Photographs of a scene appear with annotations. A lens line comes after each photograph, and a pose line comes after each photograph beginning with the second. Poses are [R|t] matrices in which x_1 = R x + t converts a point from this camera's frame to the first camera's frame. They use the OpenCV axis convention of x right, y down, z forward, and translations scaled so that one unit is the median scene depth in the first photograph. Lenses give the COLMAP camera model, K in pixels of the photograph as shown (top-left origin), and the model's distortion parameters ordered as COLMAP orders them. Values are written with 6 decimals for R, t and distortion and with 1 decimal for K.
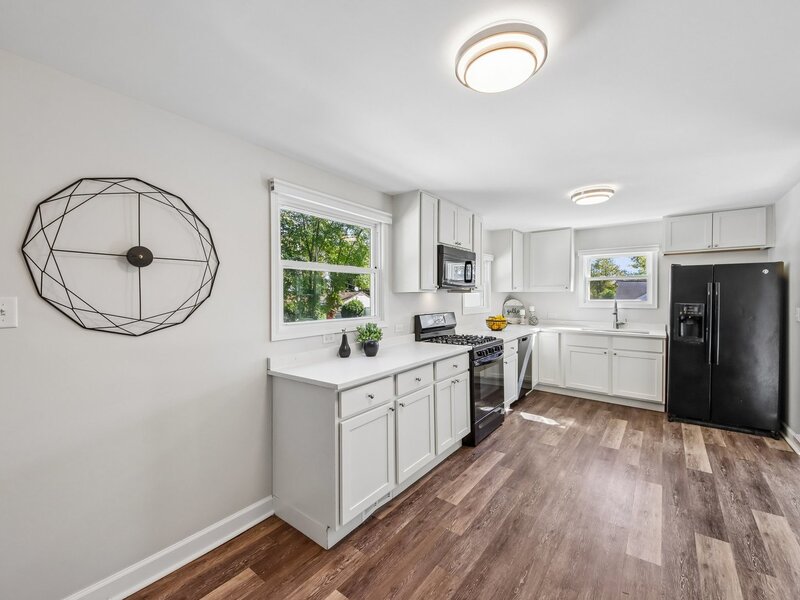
lens RADIAL K [[333.6, 0, 400.0], [0, 333.6, 300.0], [0, 0, 1]] dist [0.070619, -0.037238]
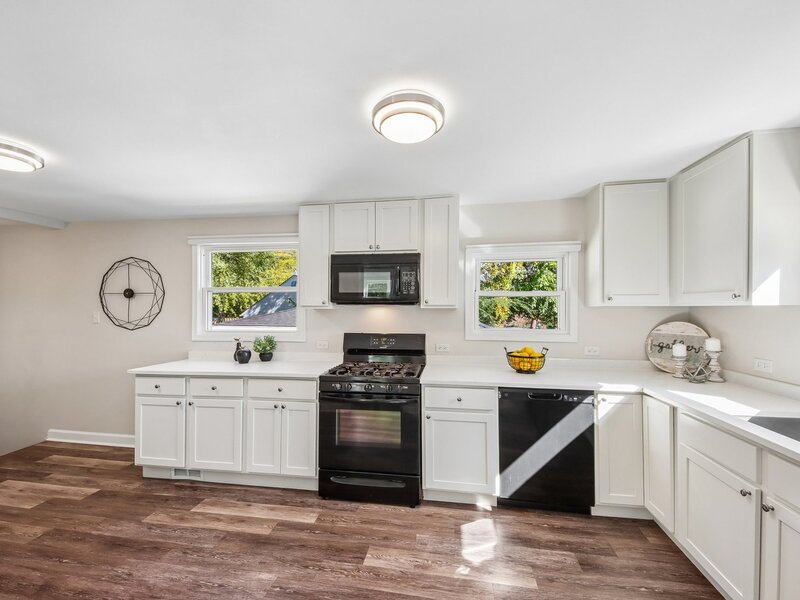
lens RADIAL K [[333.0, 0, 398.6], [0, 333.0, 307.3], [0, 0, 1]] dist [0.066073, -0.031722]
pose [[0.475371, -0.001477, -0.879784, 1.364737], [-0.013034, 0.999877, -0.008721, -0.027831], [0.879689, 0.015613, 0.475293, 1.018929]]
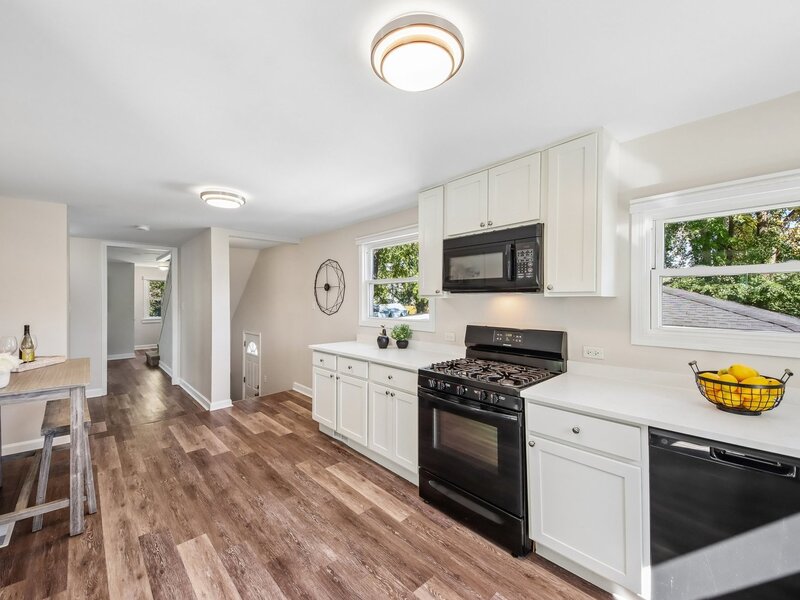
lens RADIAL K [[333.6, 0, 400.0], [0, 333.6, 300.0], [0, 0, 1]] dist [0.070619, -0.037238]
pose [[-0.163501, 0.004466, -0.986533, 1.308556], [-0.010111, 0.999930, 0.006203, -0.029170], [0.986491, 0.010989, -0.163445, 1.422446]]
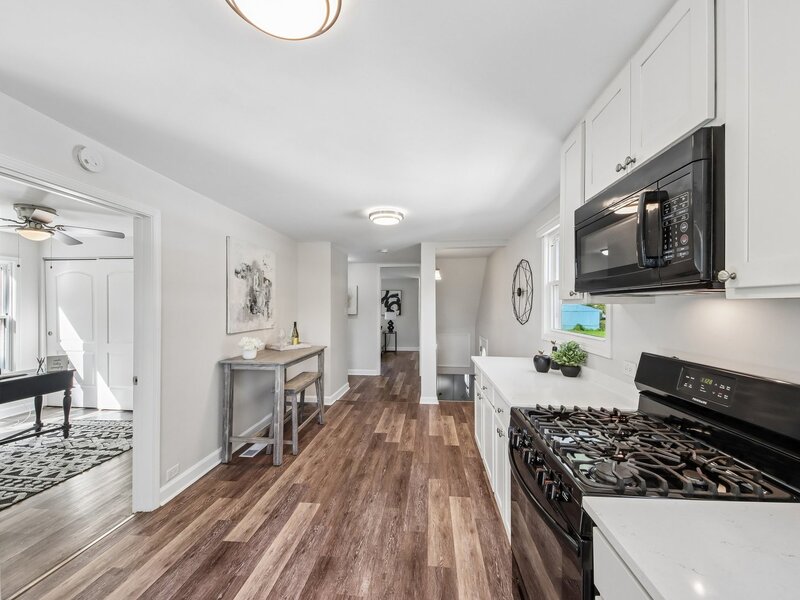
lens RADIAL K [[333.0, 0, 398.6], [0, 333.0, 307.3], [0, 0, 1]] dist [0.066073, -0.031722]
pose [[-0.848102, 0.003353, -0.529822, 0.864218], [-0.004680, 0.999894, 0.013818, -0.030974], [0.529812, 0.014199, -0.847996, 1.786334]]
